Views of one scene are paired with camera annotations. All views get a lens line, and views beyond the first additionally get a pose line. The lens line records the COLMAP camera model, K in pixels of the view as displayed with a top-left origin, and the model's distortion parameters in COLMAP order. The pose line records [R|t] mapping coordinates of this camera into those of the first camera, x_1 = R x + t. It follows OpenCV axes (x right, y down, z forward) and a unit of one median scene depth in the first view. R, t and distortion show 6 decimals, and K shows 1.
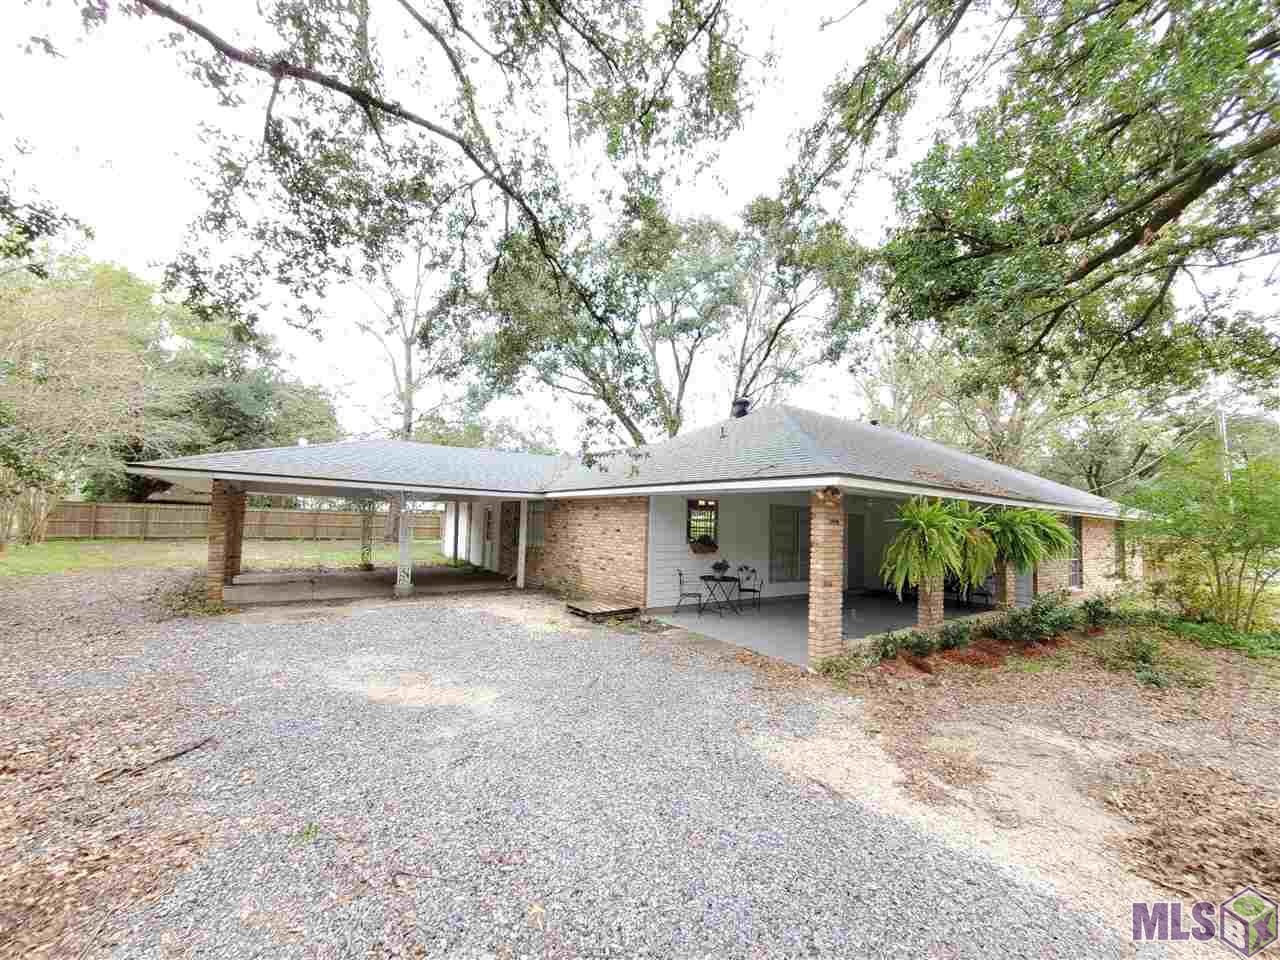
lens RADIAL K [[507.7, 0, 641.4], [0, 507.7, 488.9], [0, 0, 1]] dist [0.005538, 0.000252]
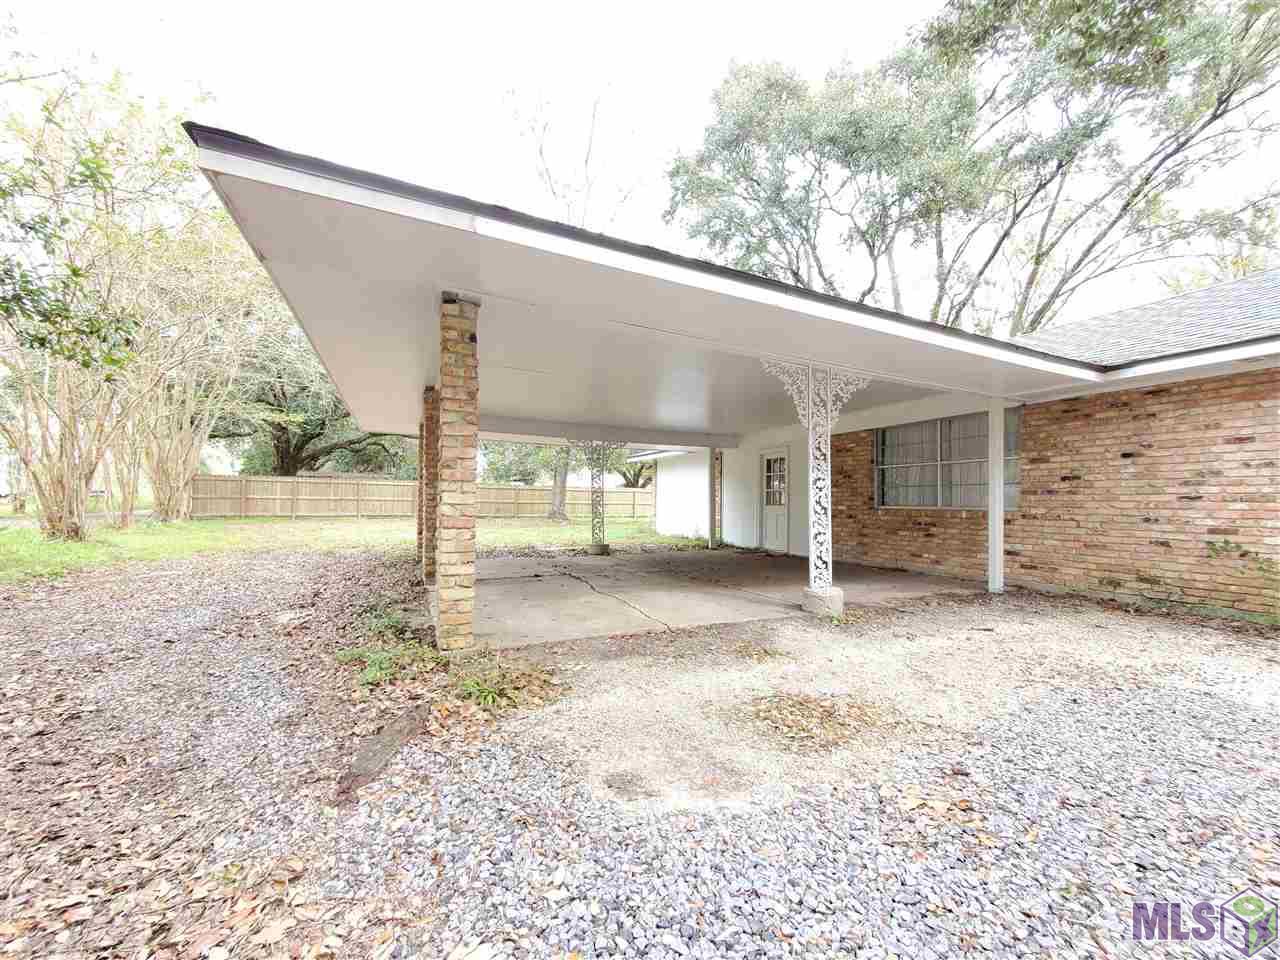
lens RADIAL K [[507.7, 0, 641.4], [0, 507.7, 488.9], [0, 0, 1]] dist [0.005538, 0.000252]
pose [[0.984303, -0.024769, -0.174739, -0.351851], [0.031148, 0.998941, 0.033858, 0.055825], [0.173716, -0.038770, 0.984032, 0.367780]]
